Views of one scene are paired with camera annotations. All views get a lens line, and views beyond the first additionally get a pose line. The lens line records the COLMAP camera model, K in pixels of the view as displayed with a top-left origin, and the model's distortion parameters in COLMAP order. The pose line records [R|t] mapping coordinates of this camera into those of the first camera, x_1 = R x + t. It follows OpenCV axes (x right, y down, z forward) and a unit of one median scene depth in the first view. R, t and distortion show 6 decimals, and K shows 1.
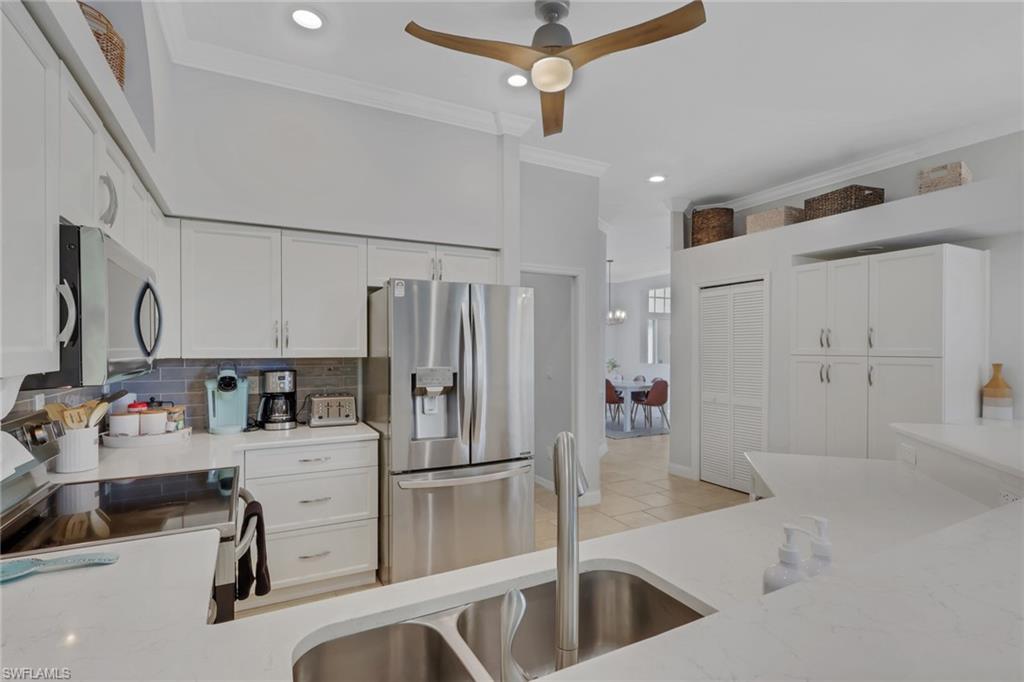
lens RADIAL K [[497.4, 0, 514.3], [0, 497.4, 346.2], [0, 0, 1]] dist [-0.001125, -0.000037]
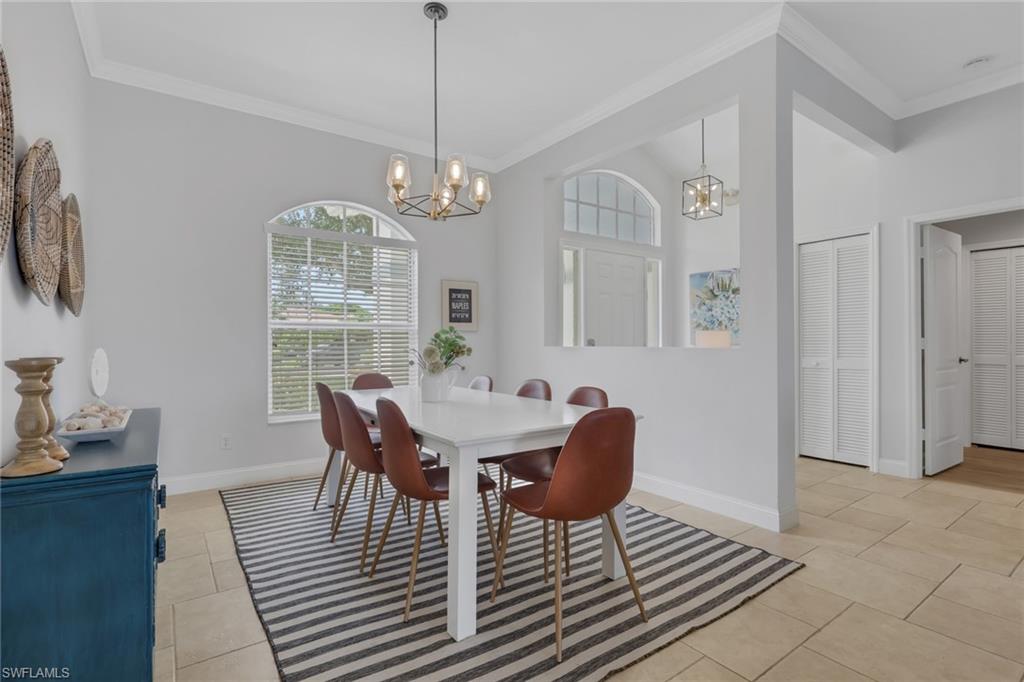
lens RADIAL K [[497.4, 0, 510.9], [0, 497.4, 341.0], [0, 0, 1]] dist [-0.001125, -0.000037]
pose [[0.988596, -0.001852, 0.150584, 0.177472], [0.001765, 0.999998, 0.000707, 0.031874], [-0.150585, -0.000433, 0.988597, 0.645059]]
